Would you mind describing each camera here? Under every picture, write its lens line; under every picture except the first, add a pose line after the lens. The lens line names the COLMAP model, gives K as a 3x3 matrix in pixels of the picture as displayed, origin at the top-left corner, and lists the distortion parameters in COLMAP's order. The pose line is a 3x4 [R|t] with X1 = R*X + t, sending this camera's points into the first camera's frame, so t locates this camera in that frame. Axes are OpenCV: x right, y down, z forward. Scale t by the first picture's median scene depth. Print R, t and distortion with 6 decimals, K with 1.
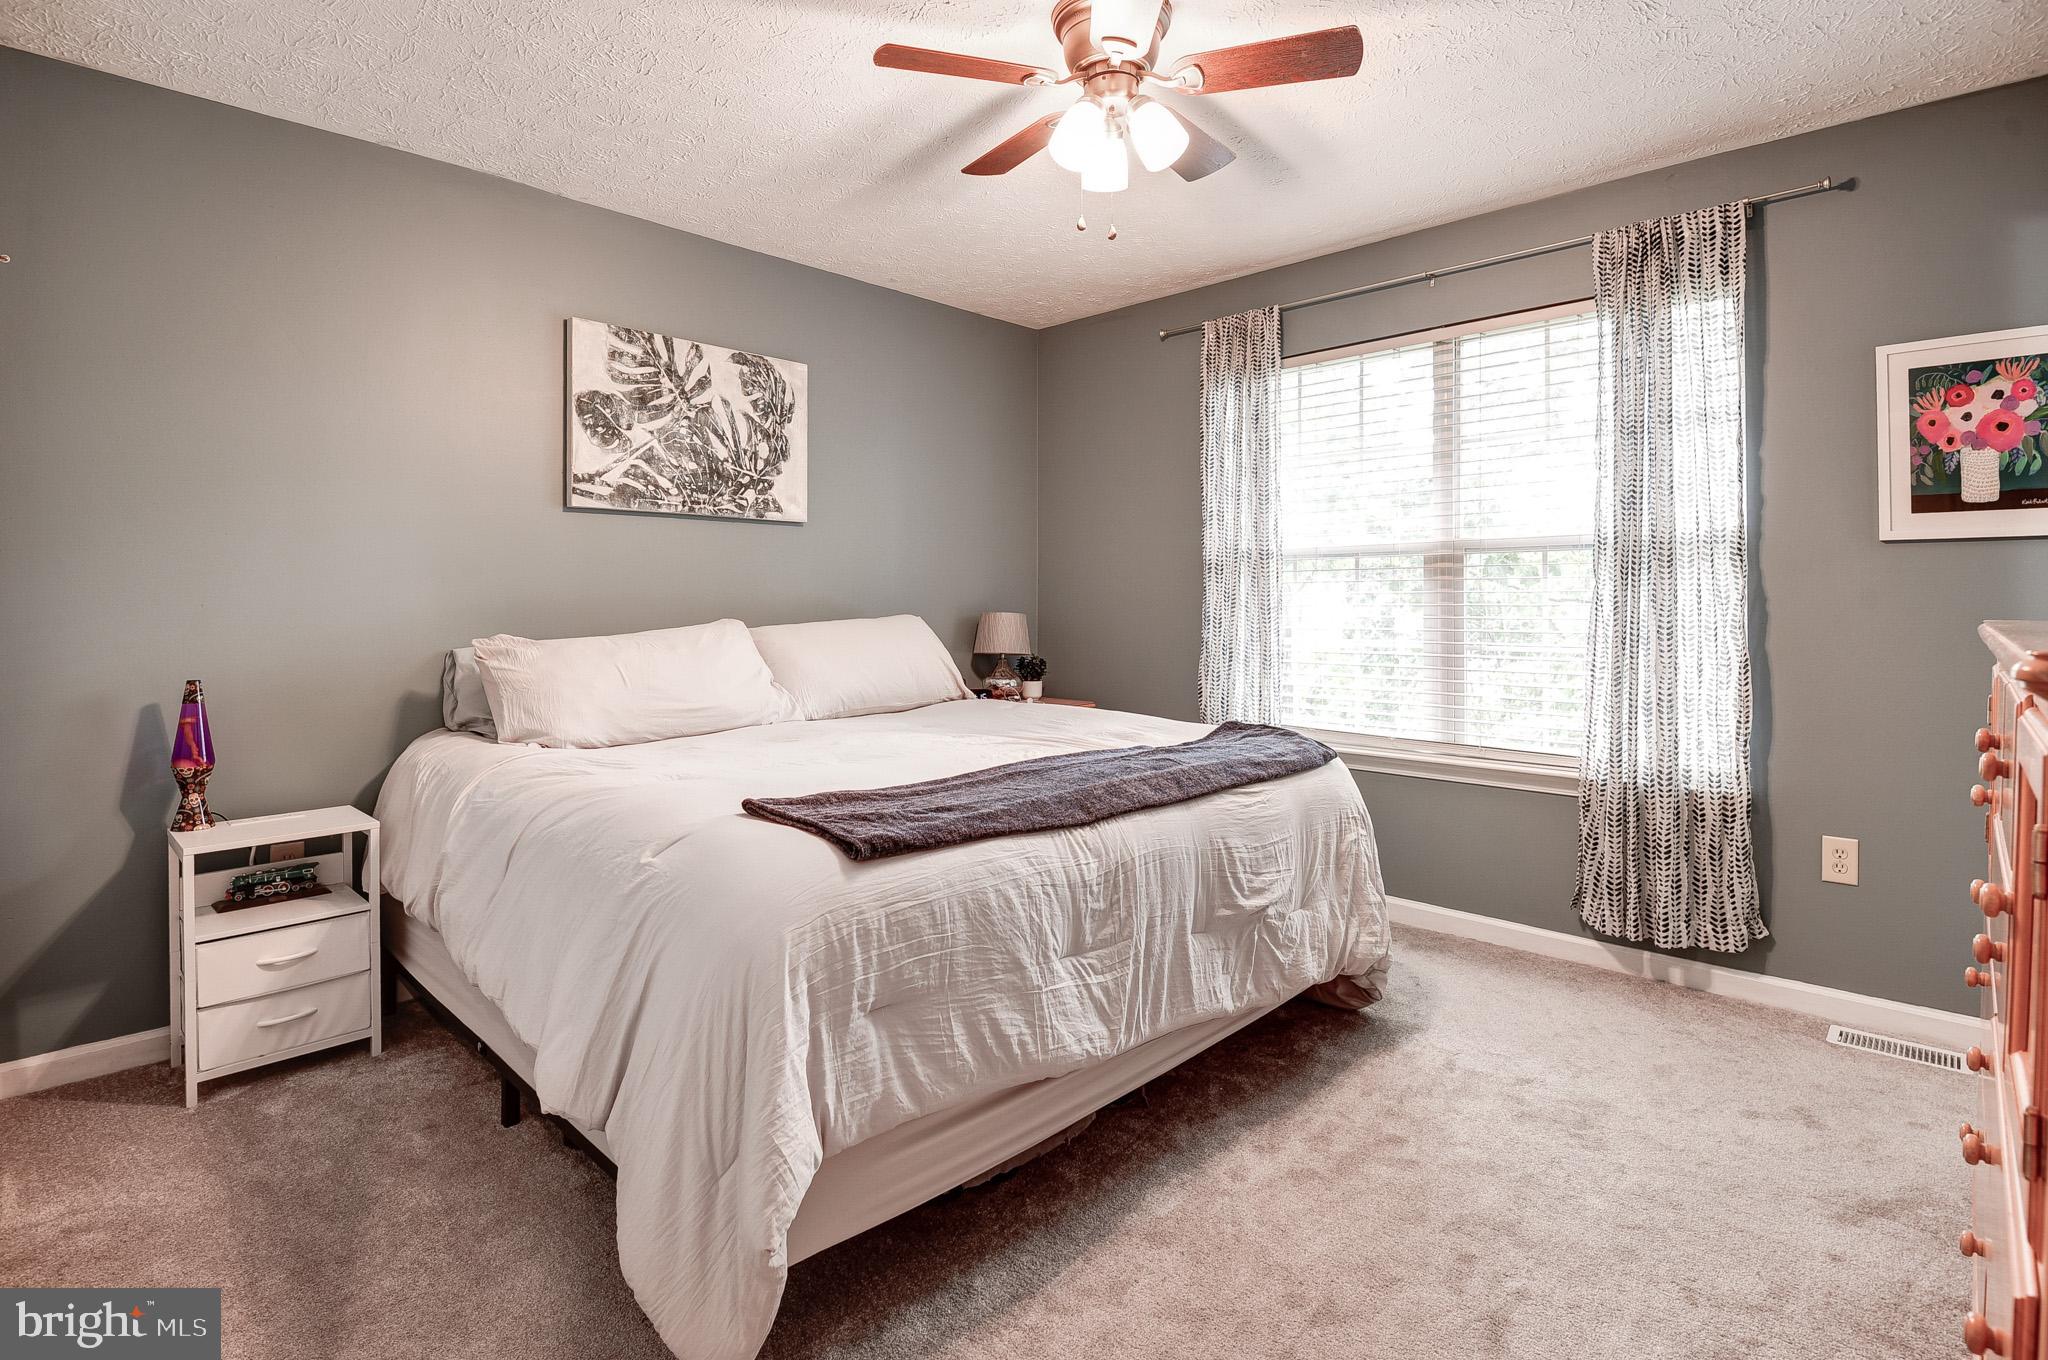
lens RADIAL K [[983.2, 0, 1022.4], [0, 983.2, 602.5], [0, 0, 1]] dist [-0.000666, -0.000273]
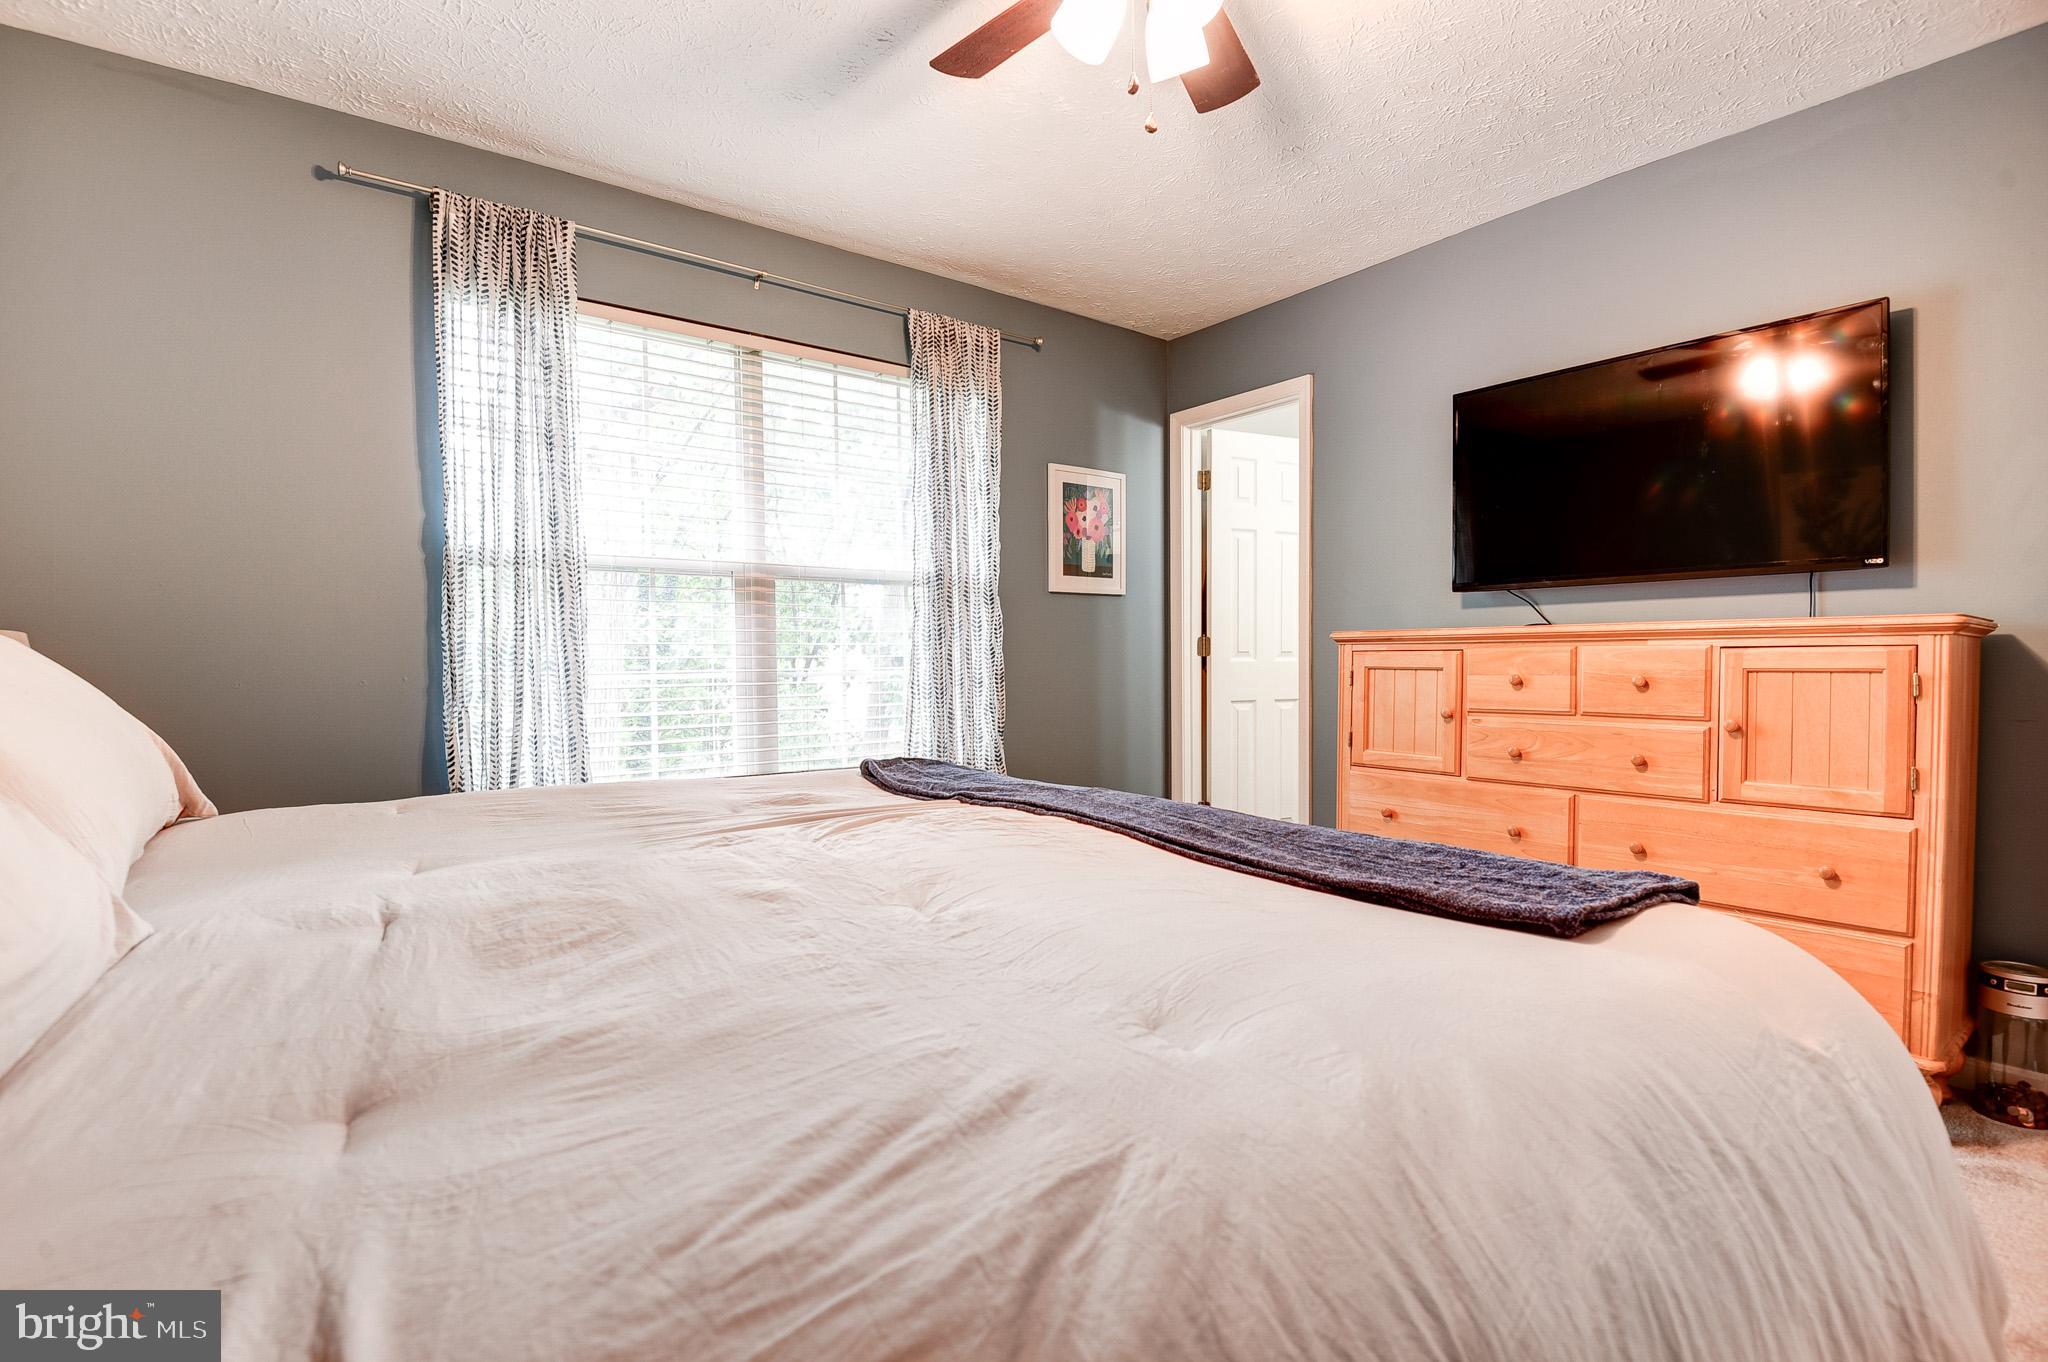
lens RADIAL K [[961.7, 0, 1024.0], [0, 961.7, 681.0], [0, 0, 1]] dist [0.020555, -0.000032]
pose [[0.166126, -0.024871, 0.985791, -0.475706], [0.002121, 0.999689, 0.024864, 0.029850], [-0.986102, -0.002040, 0.166127, 0.622513]]
